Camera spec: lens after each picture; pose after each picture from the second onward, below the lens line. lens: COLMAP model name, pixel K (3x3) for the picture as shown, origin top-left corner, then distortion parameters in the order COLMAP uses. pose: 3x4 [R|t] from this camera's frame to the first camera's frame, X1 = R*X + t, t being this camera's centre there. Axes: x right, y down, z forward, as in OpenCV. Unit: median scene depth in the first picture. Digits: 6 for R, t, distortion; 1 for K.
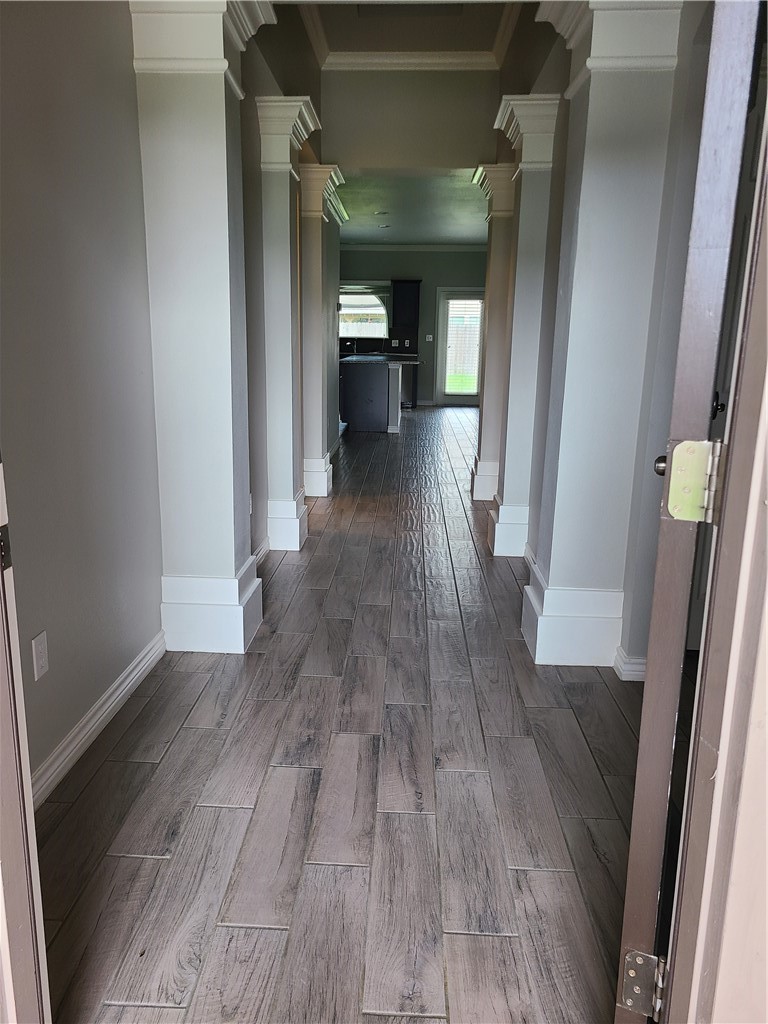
lens RADIAL K [[768.4, 0, 380.7], [0, 768.4, 514.0], [0, 0, 1]] dist [0.037418, -0.011347]
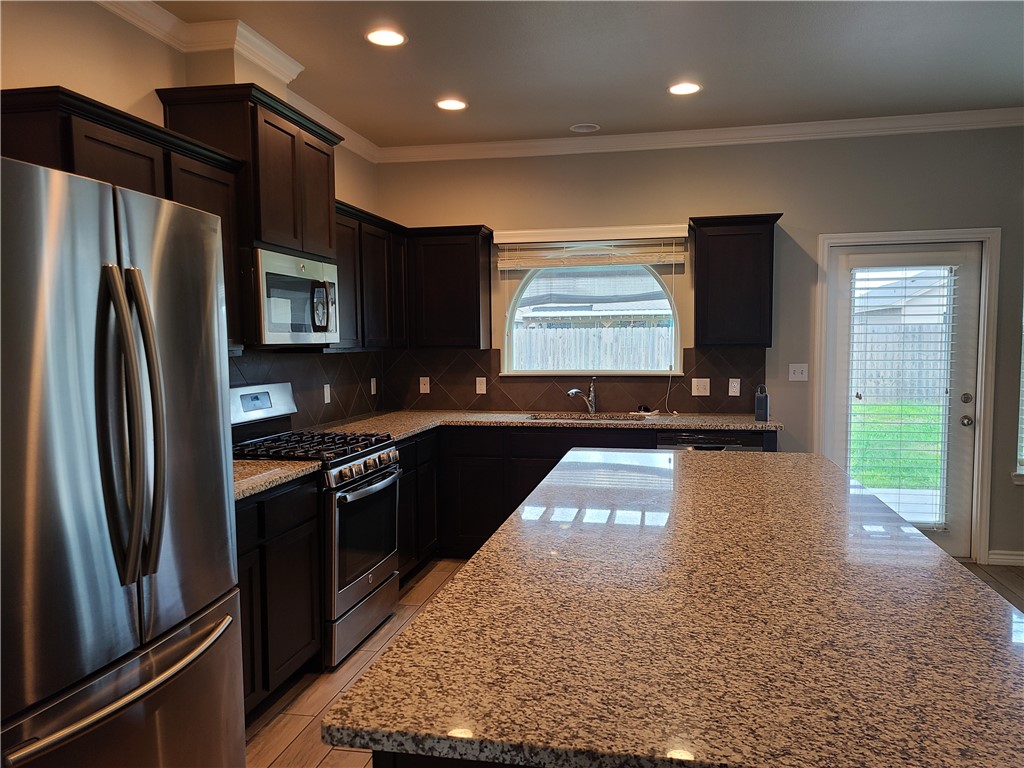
lens RADIAL K [[768.4, 0, 520.6], [0, 768.4, 389.1], [0, 0, 1]] dist [0.037418, -0.011347]
pose [[0.983852, -0.012611, -0.178542, -0.000591], [-0.016695, 0.986700, -0.161690, -0.159394], [0.178206, 0.162060, 0.970556, 0.622984]]
